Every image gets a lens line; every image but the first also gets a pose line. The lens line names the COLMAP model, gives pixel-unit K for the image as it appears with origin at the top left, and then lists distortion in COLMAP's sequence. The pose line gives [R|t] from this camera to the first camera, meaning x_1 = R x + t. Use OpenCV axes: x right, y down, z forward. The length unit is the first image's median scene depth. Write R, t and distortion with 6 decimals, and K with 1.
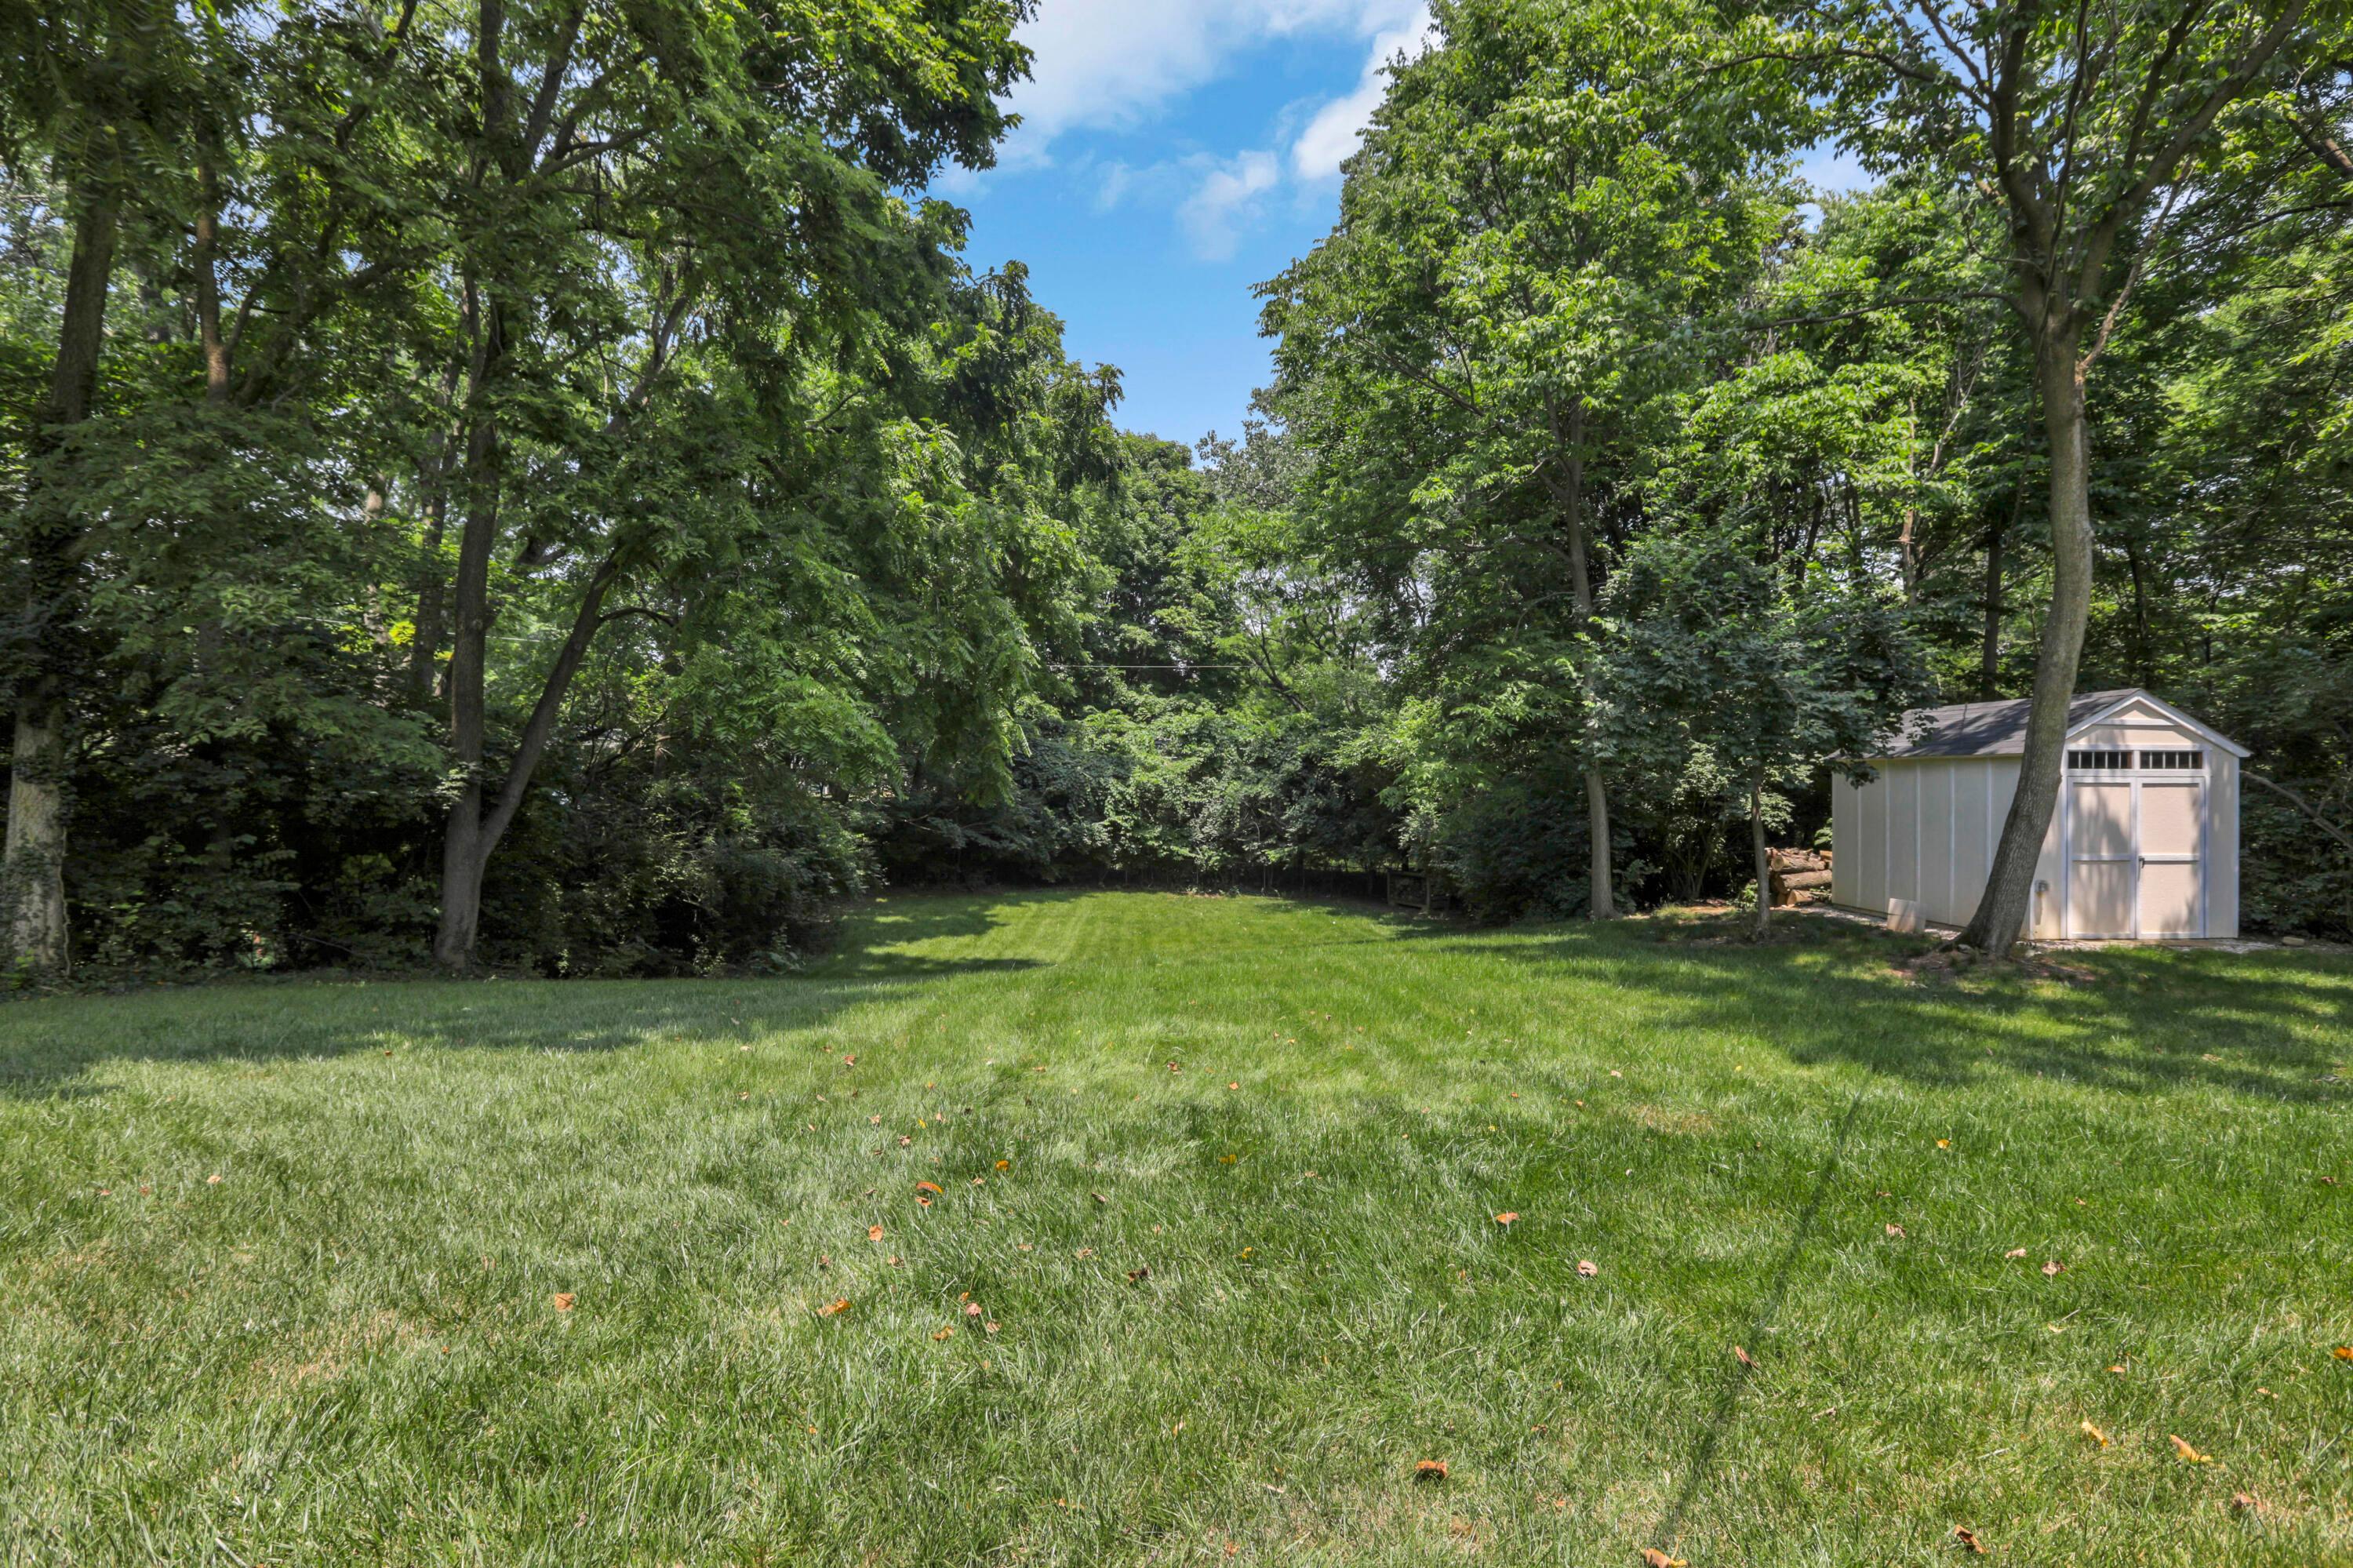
lens RADIAL K [[1097.6, 0, 1181.3], [0, 1097.6, 780.2], [0, 0, 1]] dist [-0.031178, 0.004914]
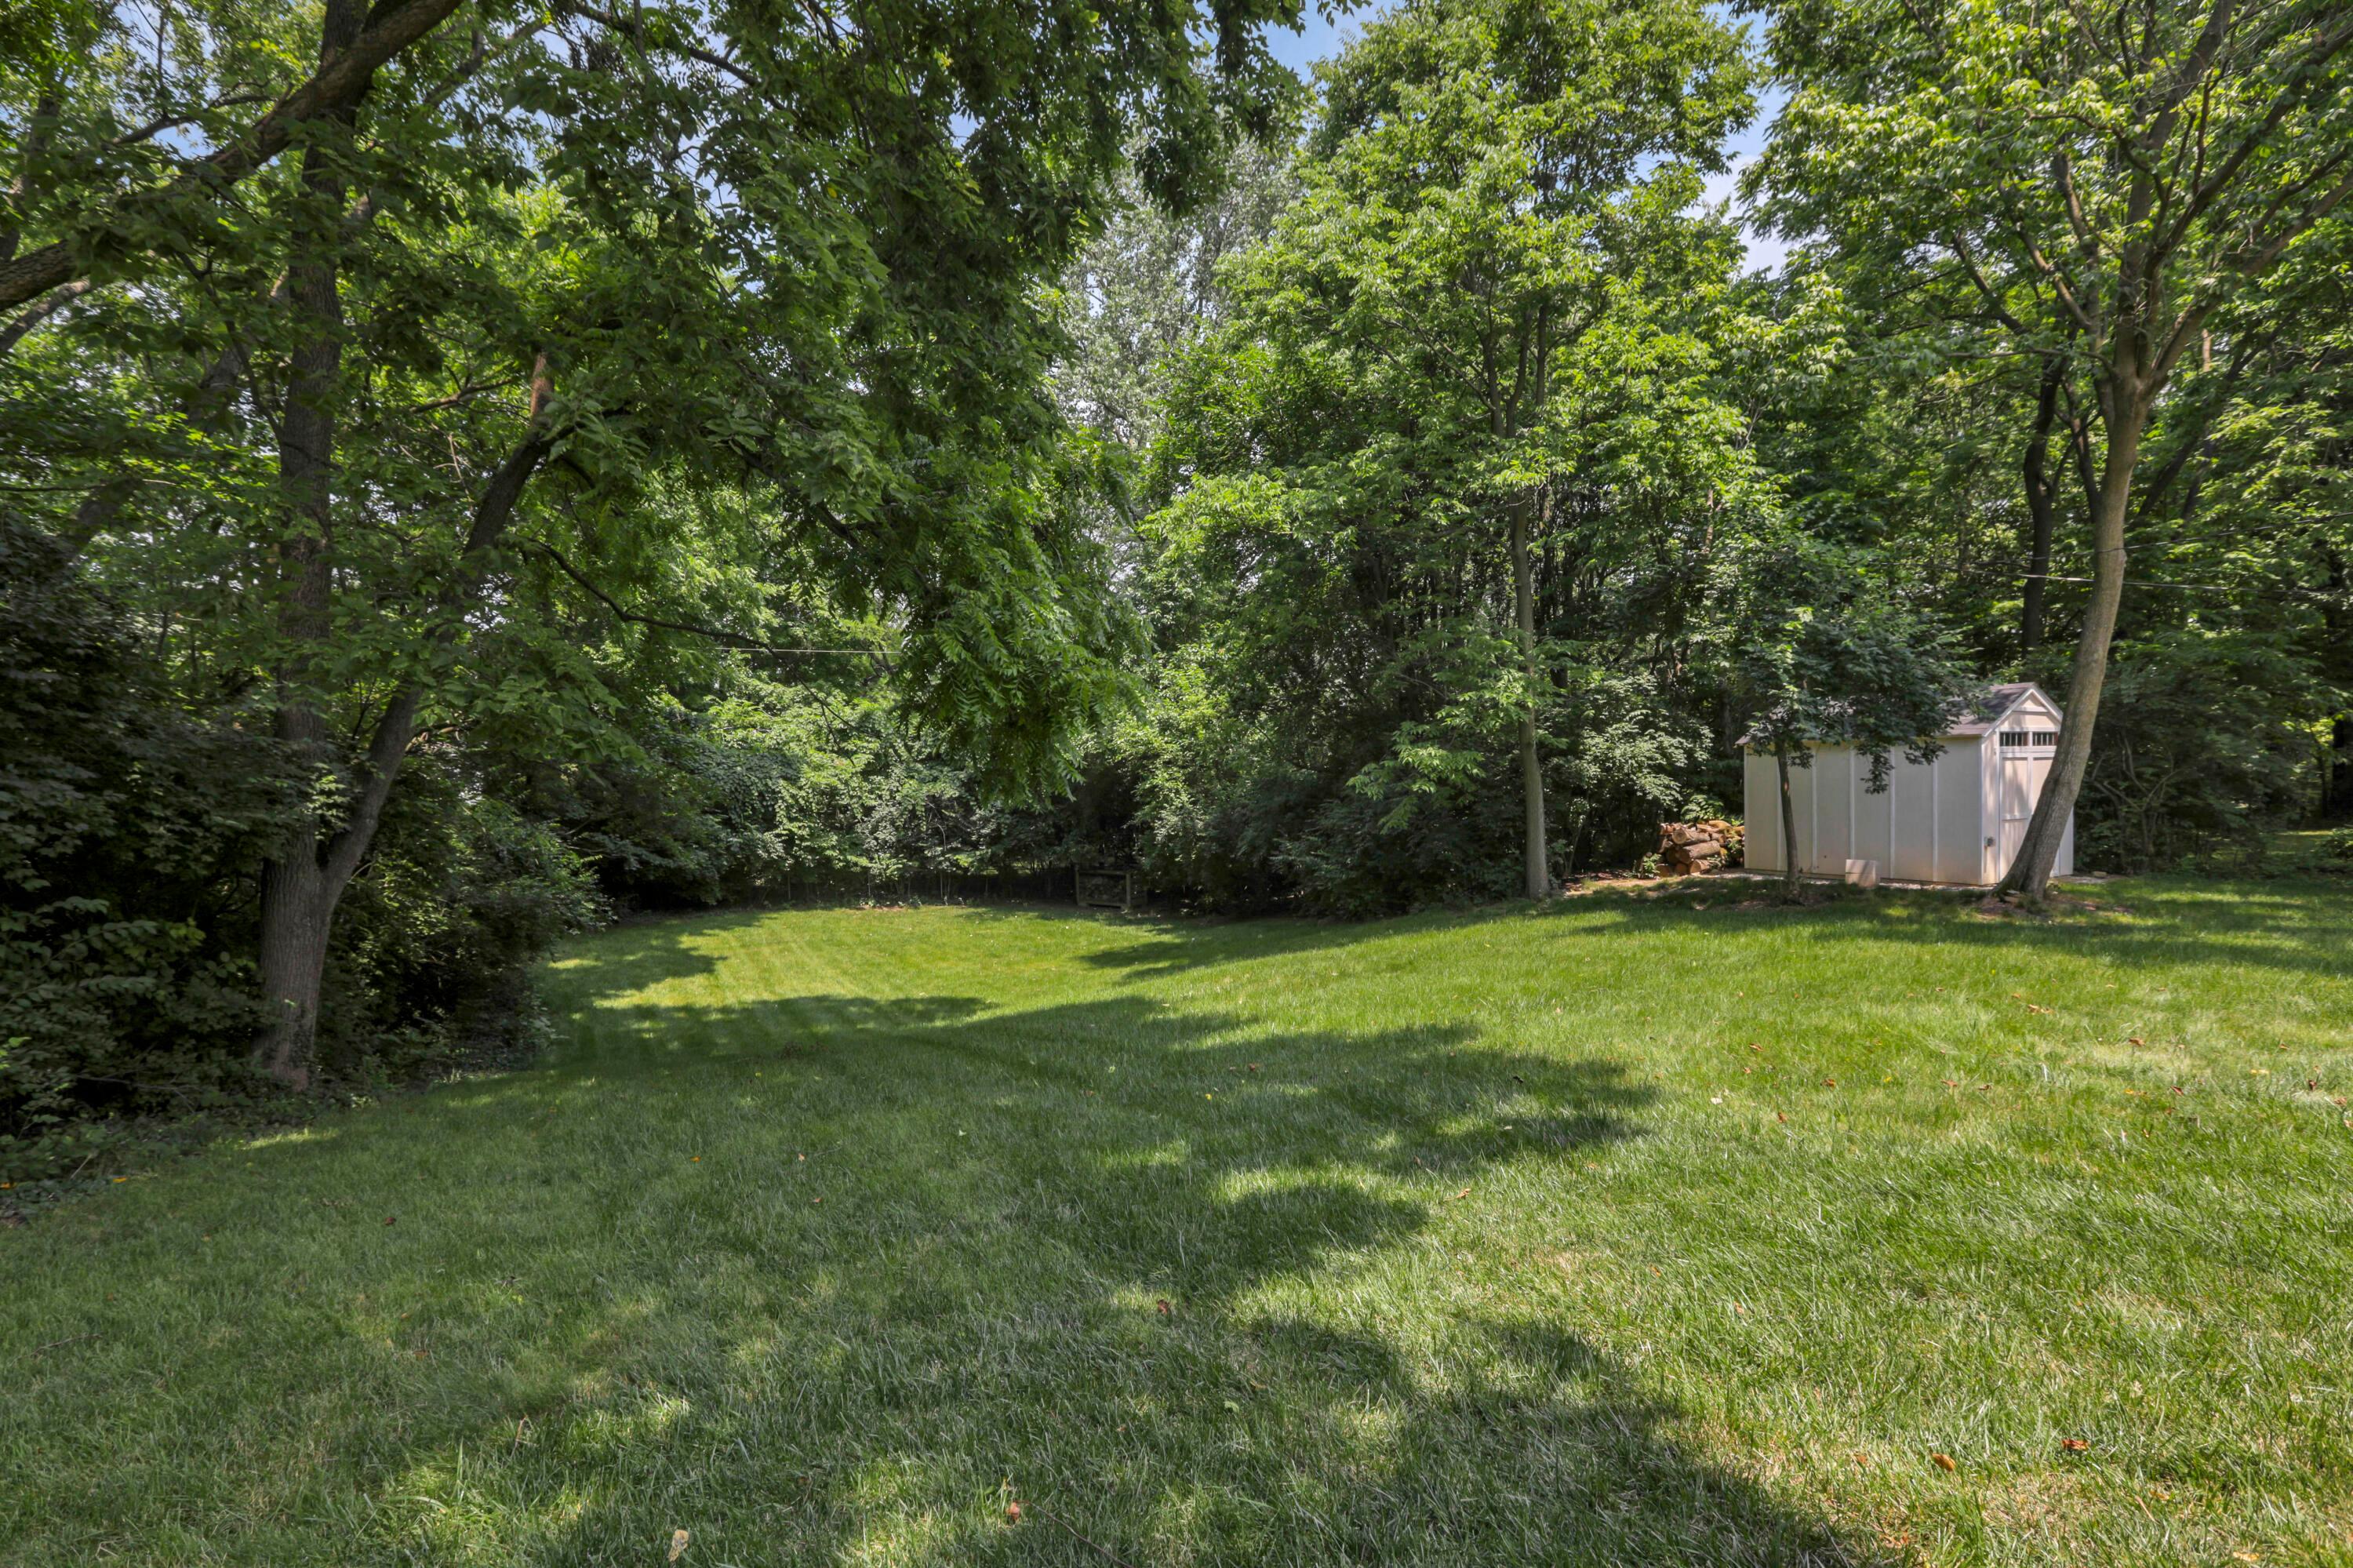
lens RADIAL K [[1144.5, 0, 1168.2], [0, 1144.5, 816.8], [0, 0, 1]] dist [-0.026447, 0.000614]
pose [[0.901541, -0.036722, 0.431132, -0.524652], [0.022414, 0.999018, 0.038223, -0.000475], [-0.432112, -0.024796, 0.901479, 0.204148]]
